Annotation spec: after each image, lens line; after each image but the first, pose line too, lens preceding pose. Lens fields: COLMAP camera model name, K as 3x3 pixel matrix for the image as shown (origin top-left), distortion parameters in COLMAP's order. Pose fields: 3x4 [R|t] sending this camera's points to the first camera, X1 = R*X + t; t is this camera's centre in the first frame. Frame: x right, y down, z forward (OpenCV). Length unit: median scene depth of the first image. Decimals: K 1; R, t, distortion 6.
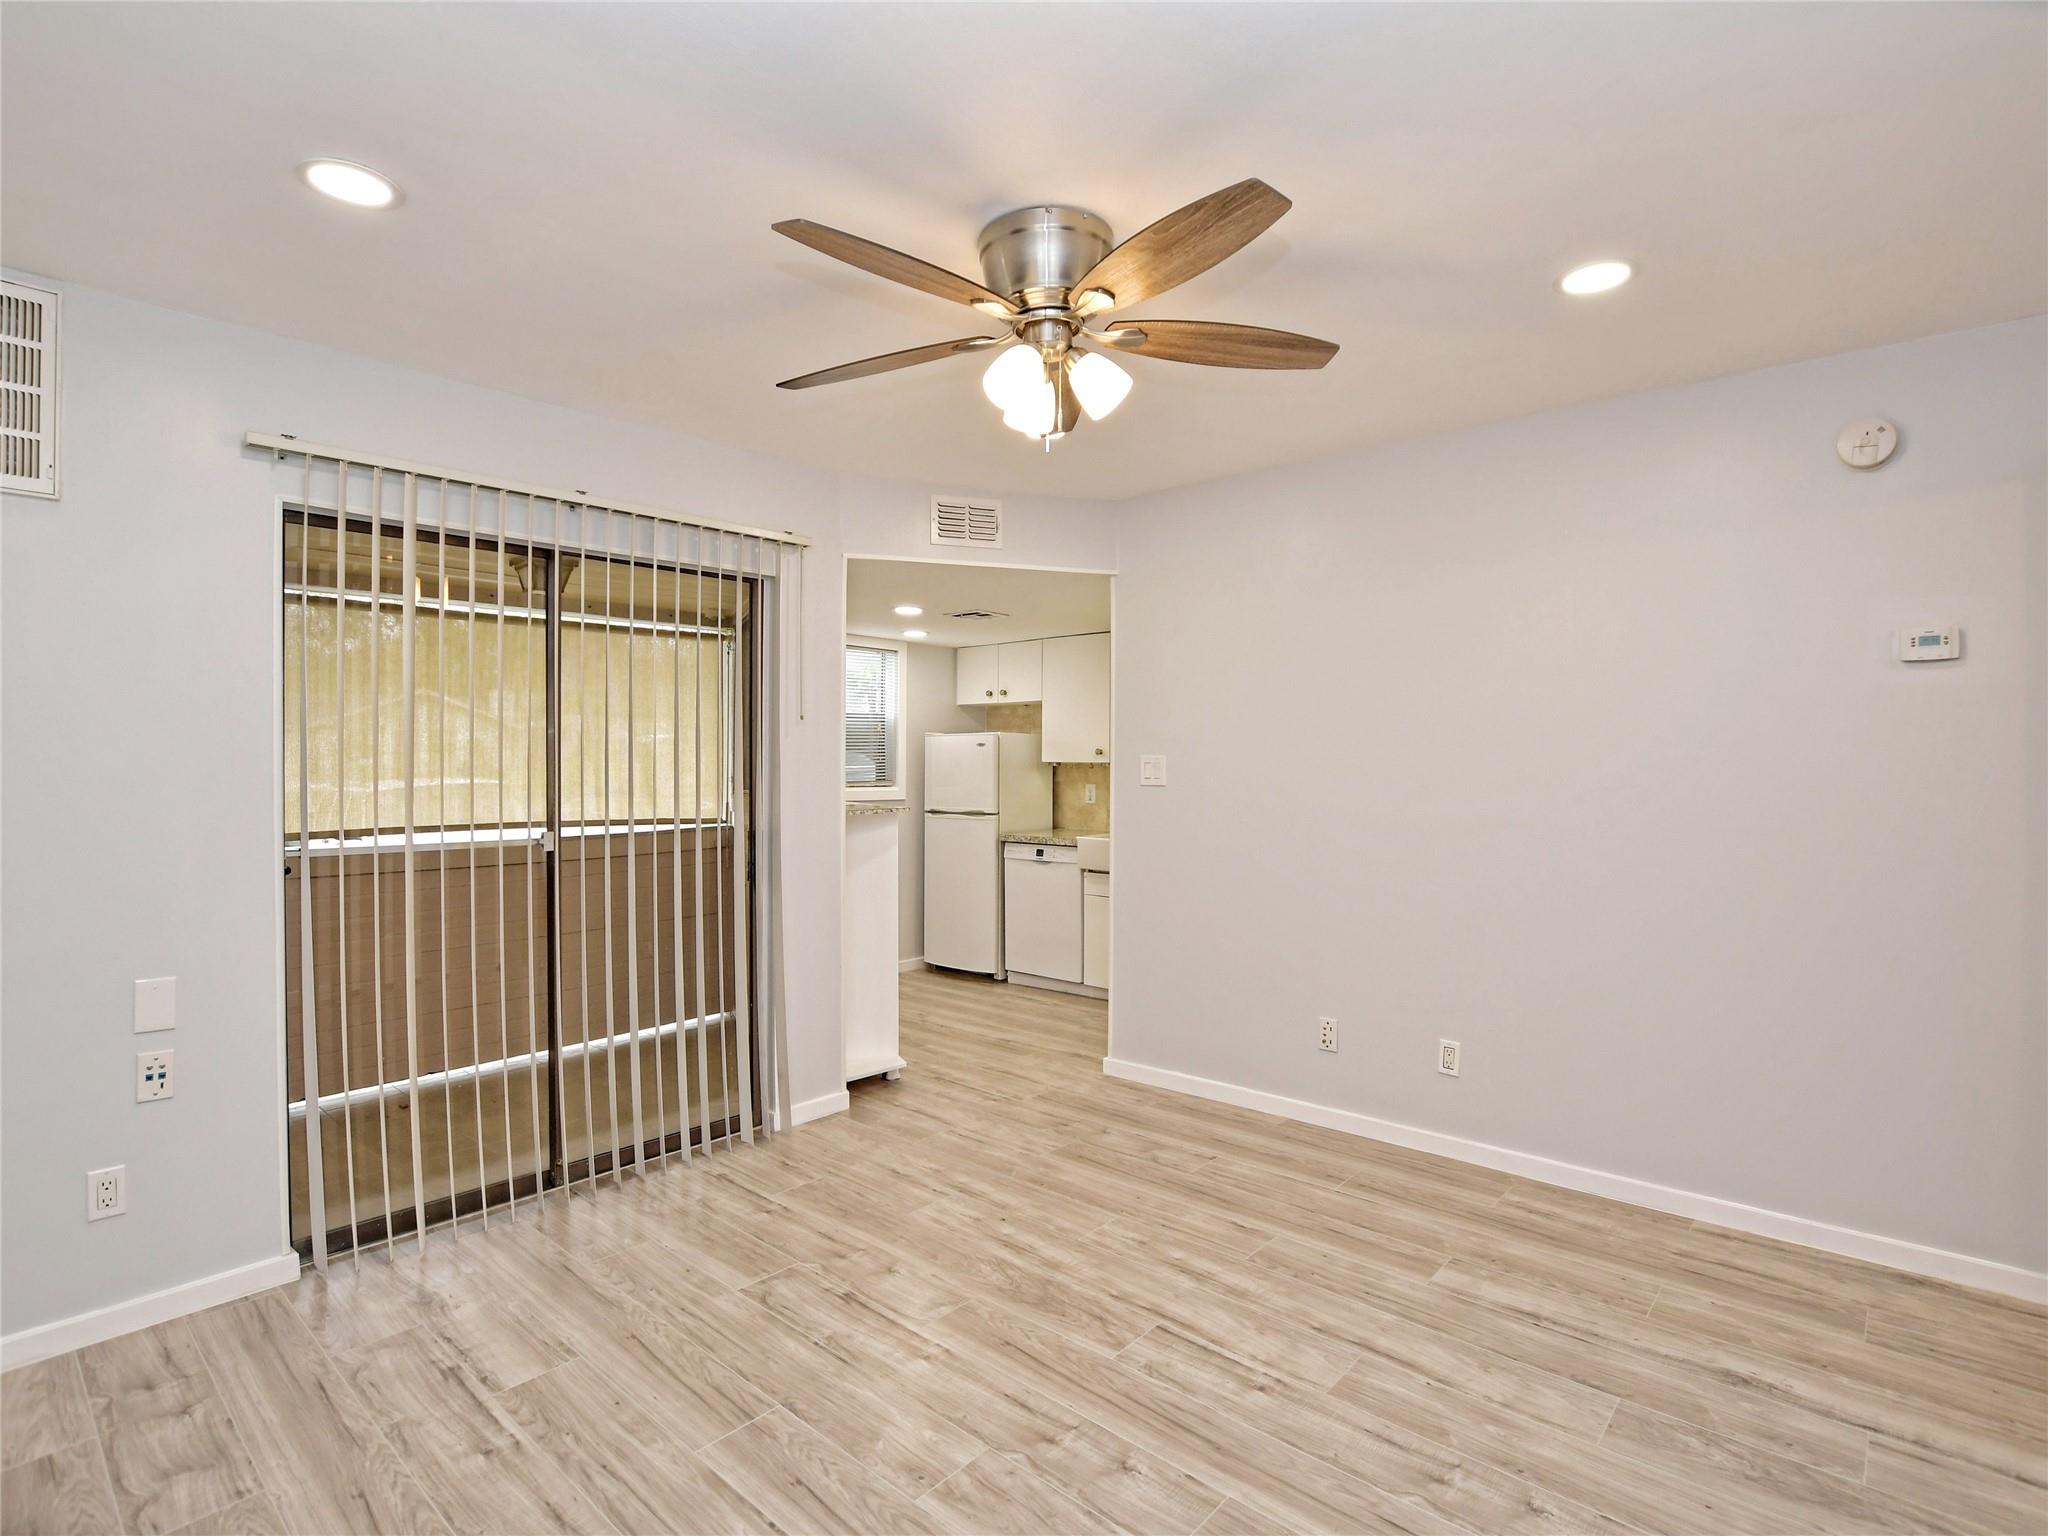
lens RADIAL K [[1016.5, 0, 1030.2], [0, 1016.5, 762.7], [0, 0, 1]] dist [-0.028925, 0.005031]
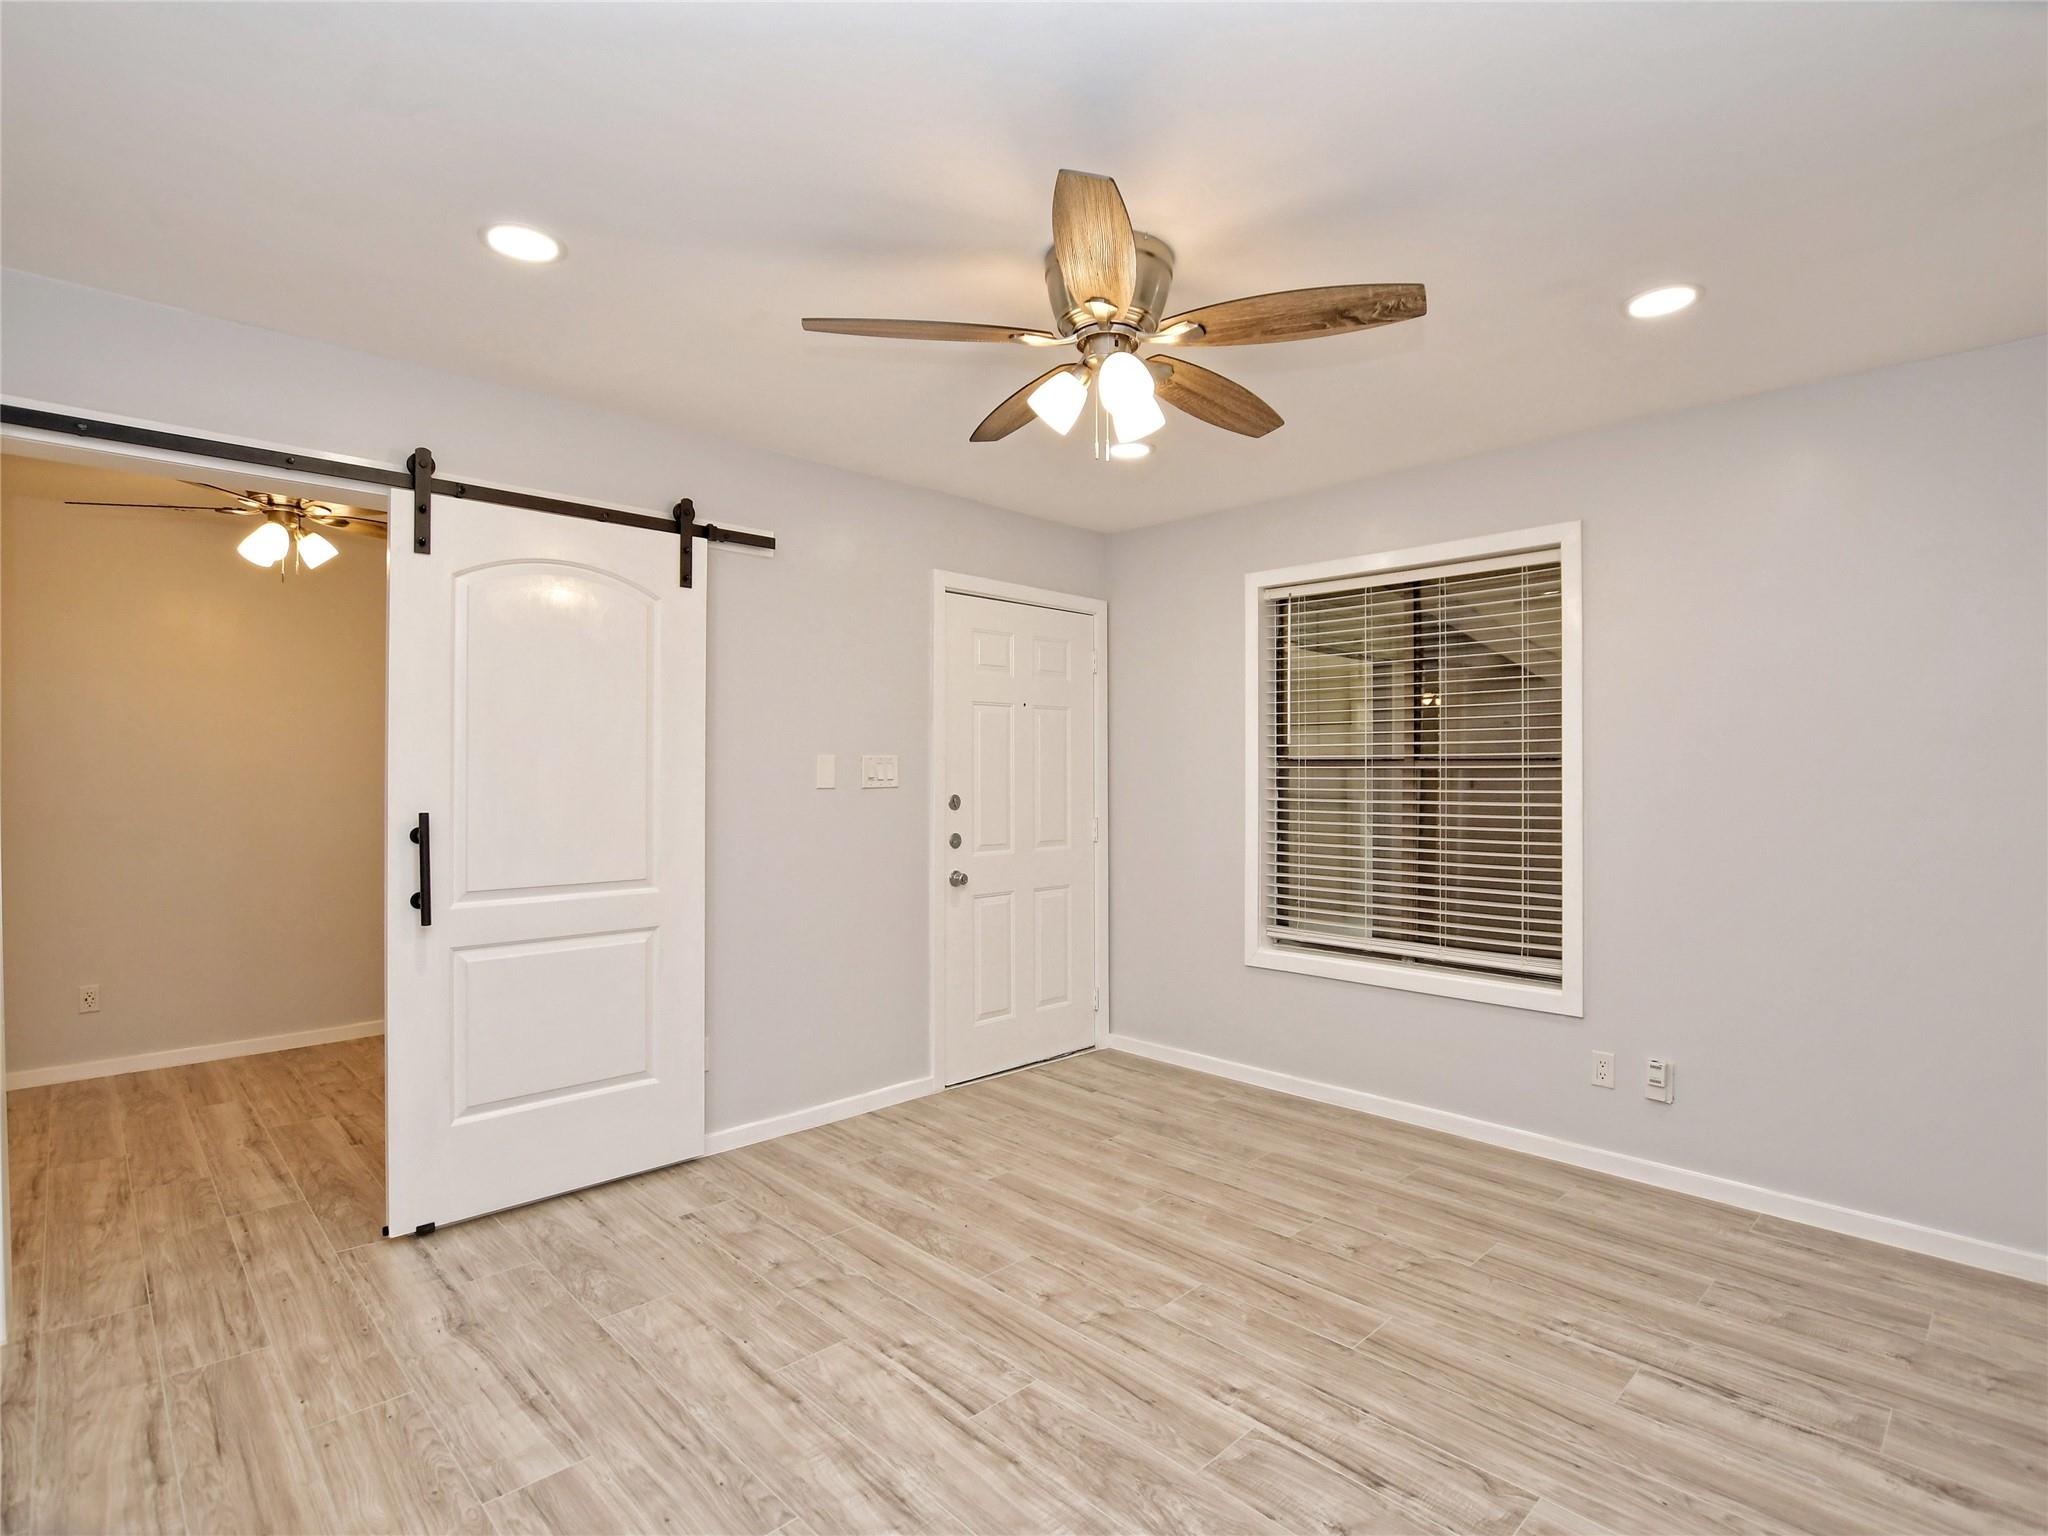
lens RADIAL K [[1016.5, 0, 1007.0], [0, 1016.5, 771.5], [0, 0, 1]] dist [-0.028925, 0.005031]
pose [[-0.995520, -0.001563, 0.094537, 0.011517], [-0.001777, 0.999996, -0.002182, 0.008779], [-0.094533, -0.002341, -0.995519, 1.122184]]
